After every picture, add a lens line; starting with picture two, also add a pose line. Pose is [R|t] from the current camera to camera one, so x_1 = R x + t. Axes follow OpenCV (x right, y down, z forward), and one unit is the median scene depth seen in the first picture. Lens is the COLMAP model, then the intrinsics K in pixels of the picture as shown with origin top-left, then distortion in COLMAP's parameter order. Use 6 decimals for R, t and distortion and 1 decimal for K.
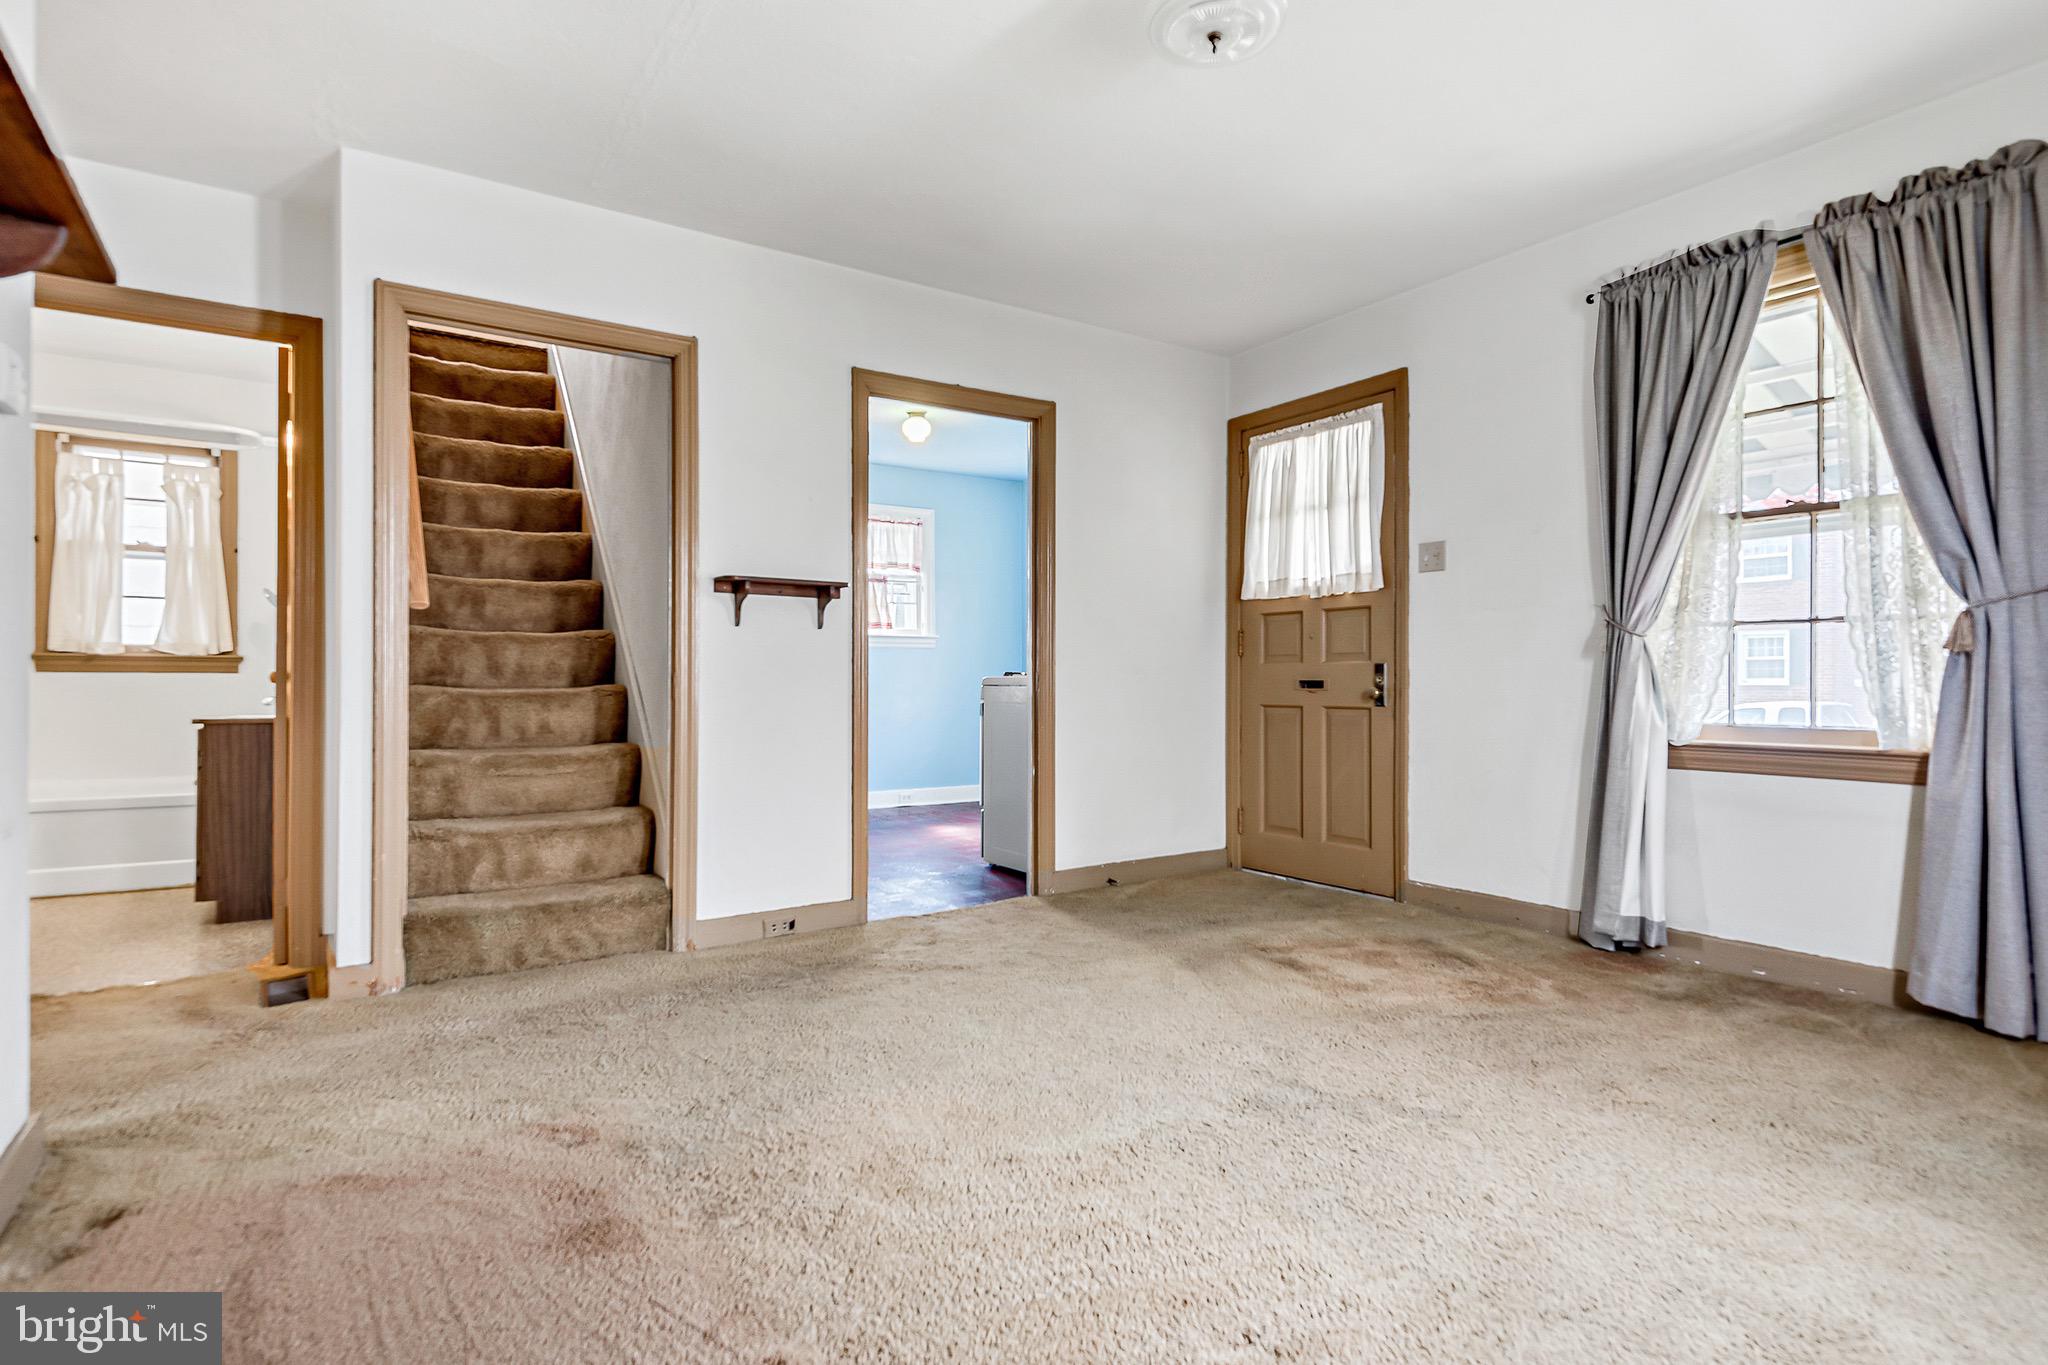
lens RADIAL K [[1031.6, 0, 991.3], [0, 1031.6, 690.8], [0, 0, 1]] dist [0.012016, -0.002323]
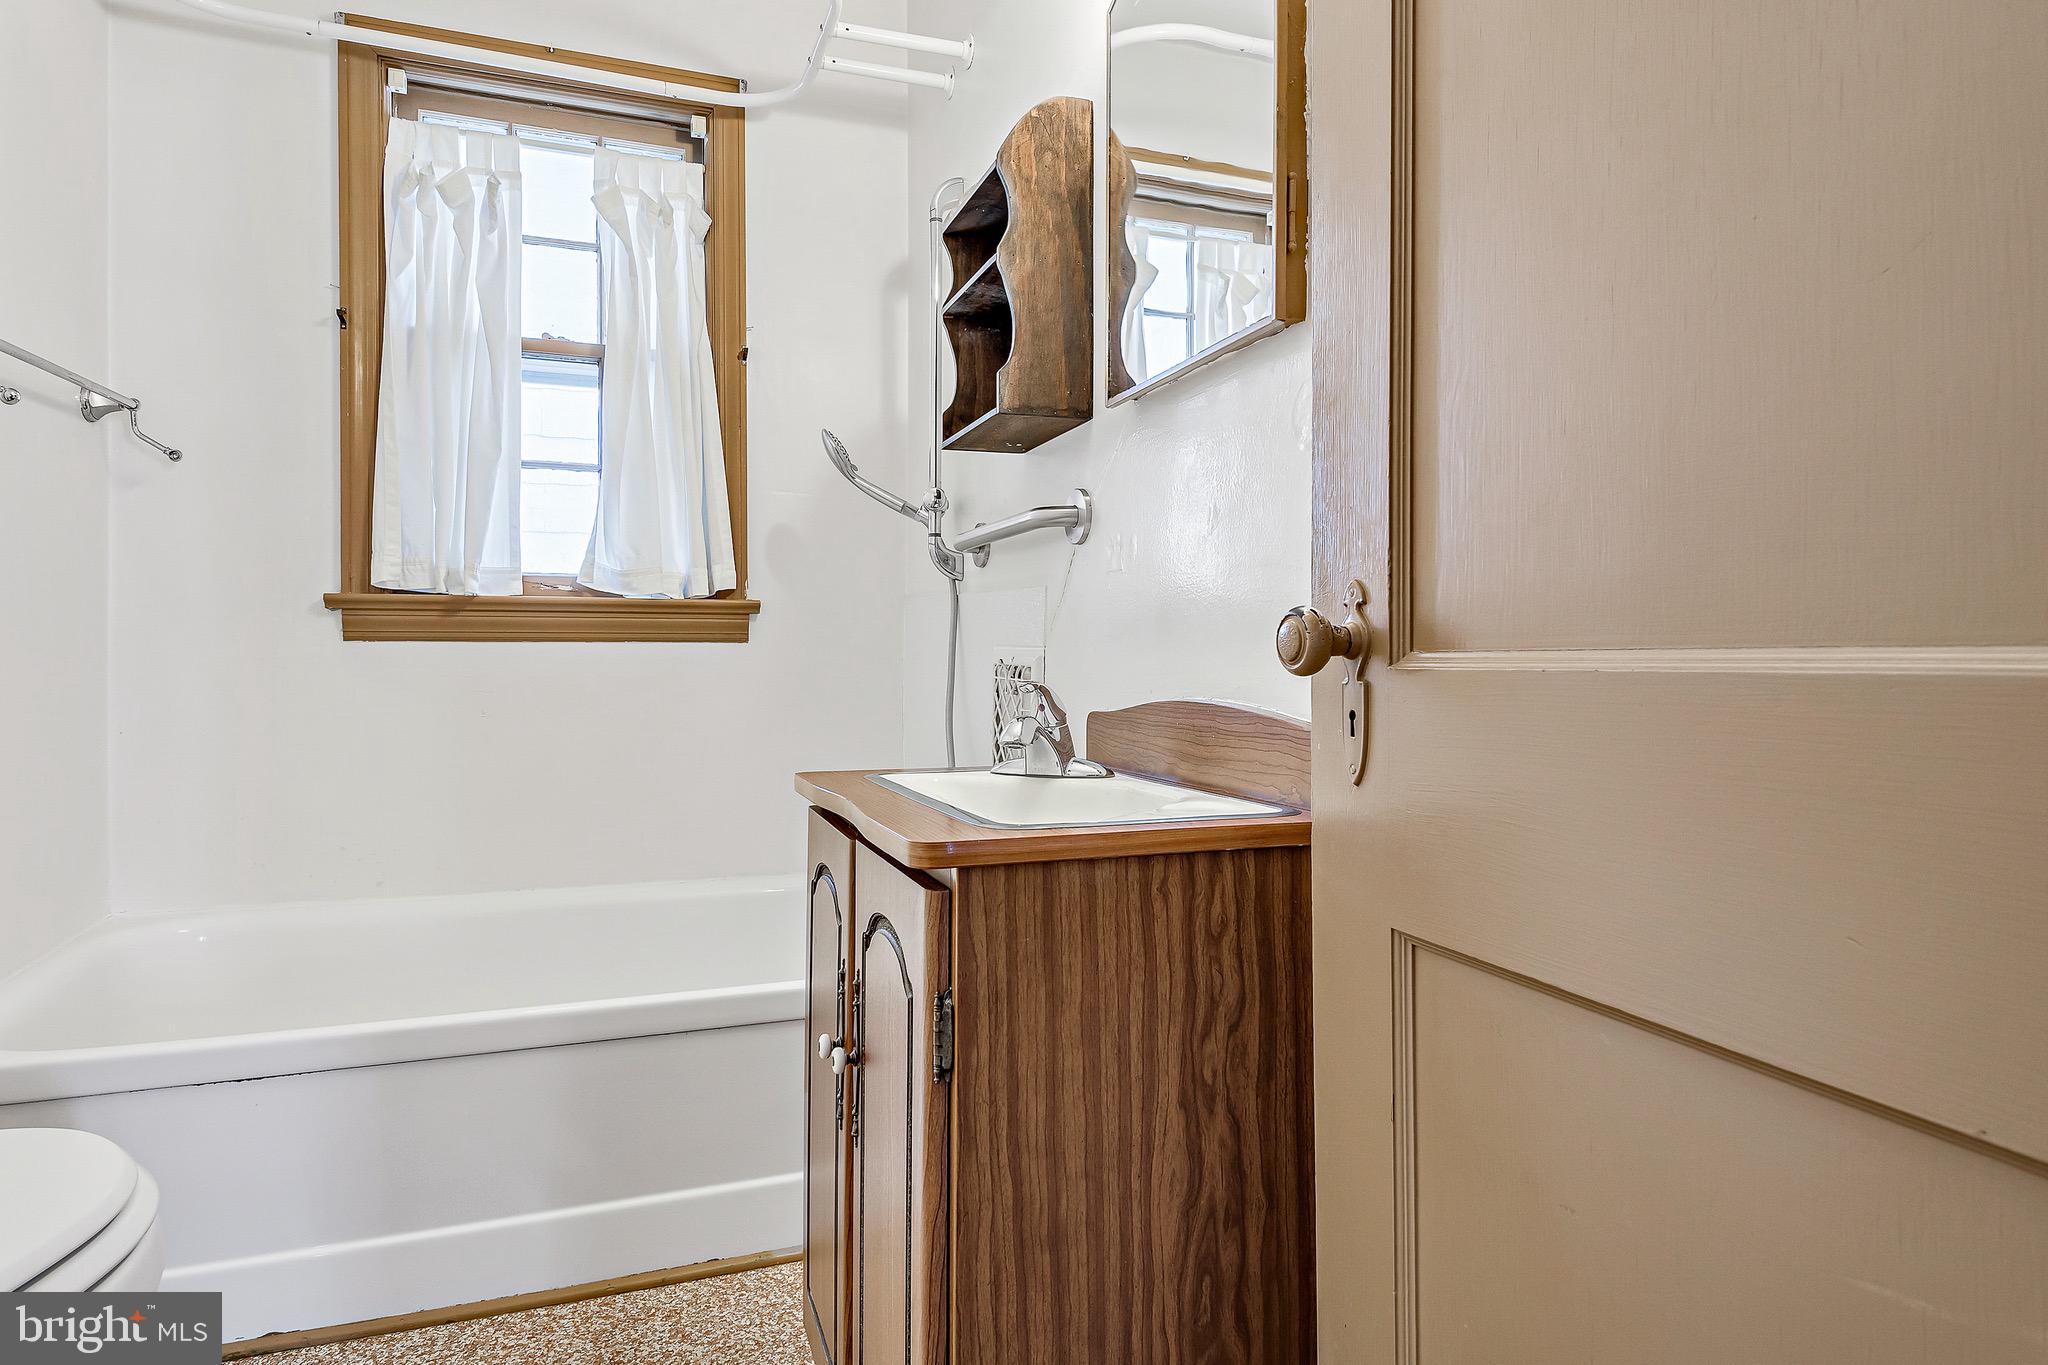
lens RADIAL K [[1116.3, 0, 1019.5], [0, 1116.3, 662.3], [0, 0, 1]] dist [0.004181, 0.001458]
pose [[0.974471, -0.007144, -0.224400, -0.545559], [0.006725, 0.999974, -0.002629, -0.006719], [0.224413, 0.001053, 0.974493, 0.613746]]
